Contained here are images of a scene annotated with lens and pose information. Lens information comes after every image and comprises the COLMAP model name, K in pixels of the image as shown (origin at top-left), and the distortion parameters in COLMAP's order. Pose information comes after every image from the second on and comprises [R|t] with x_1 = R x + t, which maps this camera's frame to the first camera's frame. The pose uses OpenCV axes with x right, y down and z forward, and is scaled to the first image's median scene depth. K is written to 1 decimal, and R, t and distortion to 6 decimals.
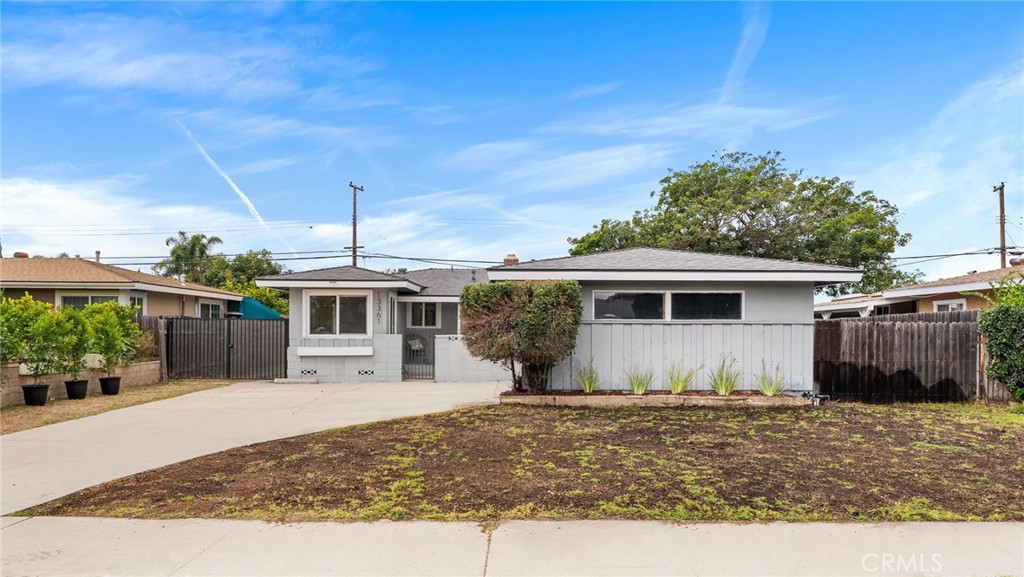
lens RADIAL K [[715.5, 0, 509.8], [0, 715.5, 337.8], [0, 0, 1]] dist [0.008451, -0.004228]
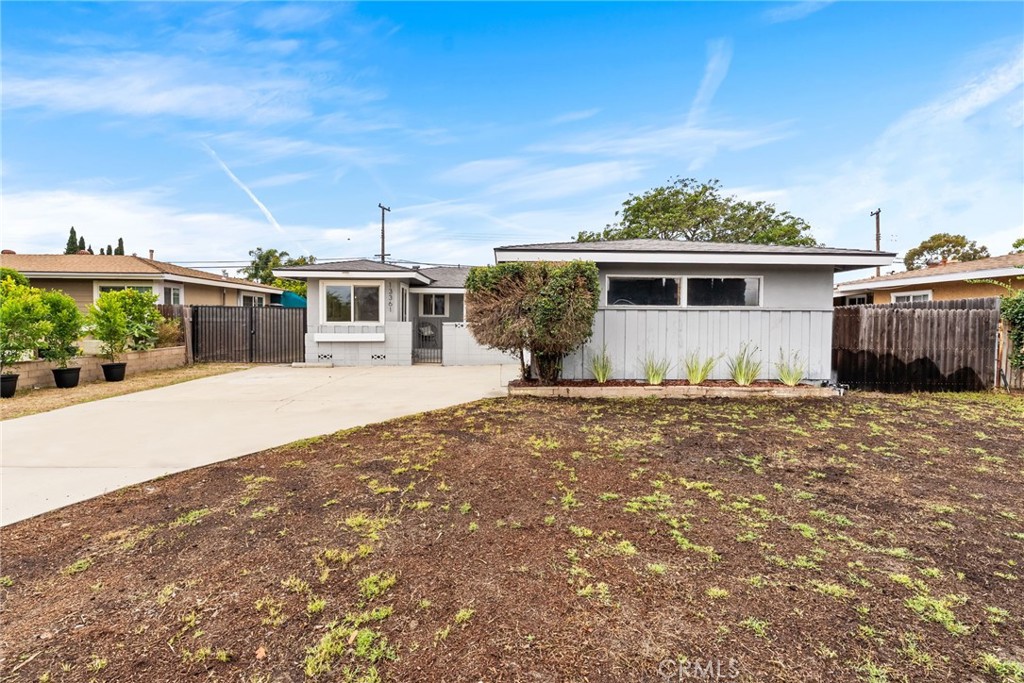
lens RADIAL K [[489.3, 0, 518.9], [0, 489.3, 335.7], [0, 0, 1]] dist [-0.000460, 0.000471]
pose [[0.999241, 0.001378, 0.038923, -0.024716], [-0.002124, 0.999814, 0.019150, 0.002401], [-0.038890, -0.019219, 0.999059, 0.354429]]
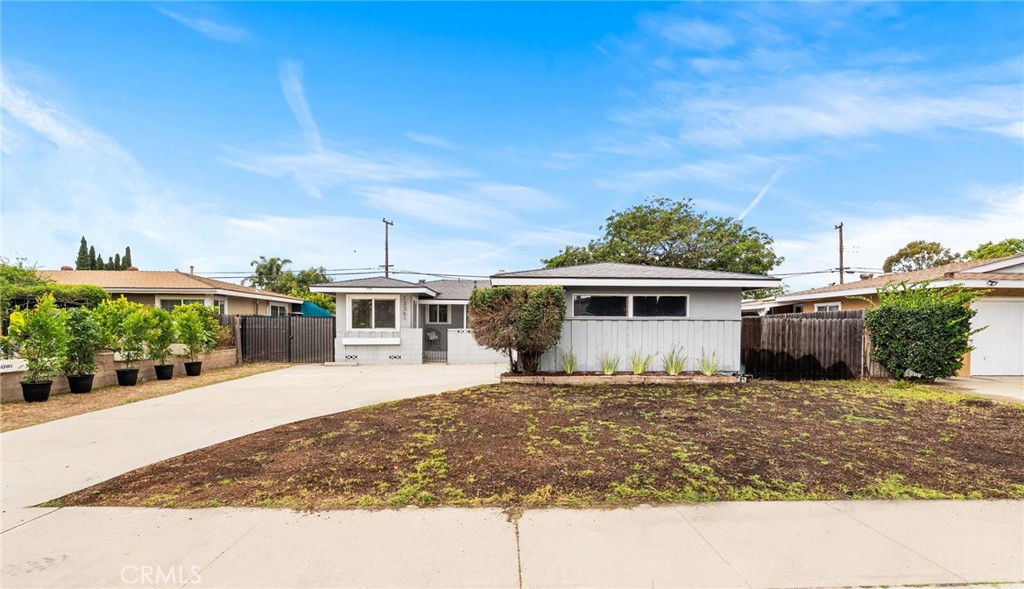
lens RADIAL K [[489.1, 0, 515.0], [0, 489.1, 338.7], [0, 0, 1]] dist [-0.001191, 0.000380]
pose [[0.999161, -0.001469, 0.040919, -0.023393], [0.000814, 0.999871, 0.016012, -0.000056], [-0.040937, -0.015966, 0.999034, 0.126391]]
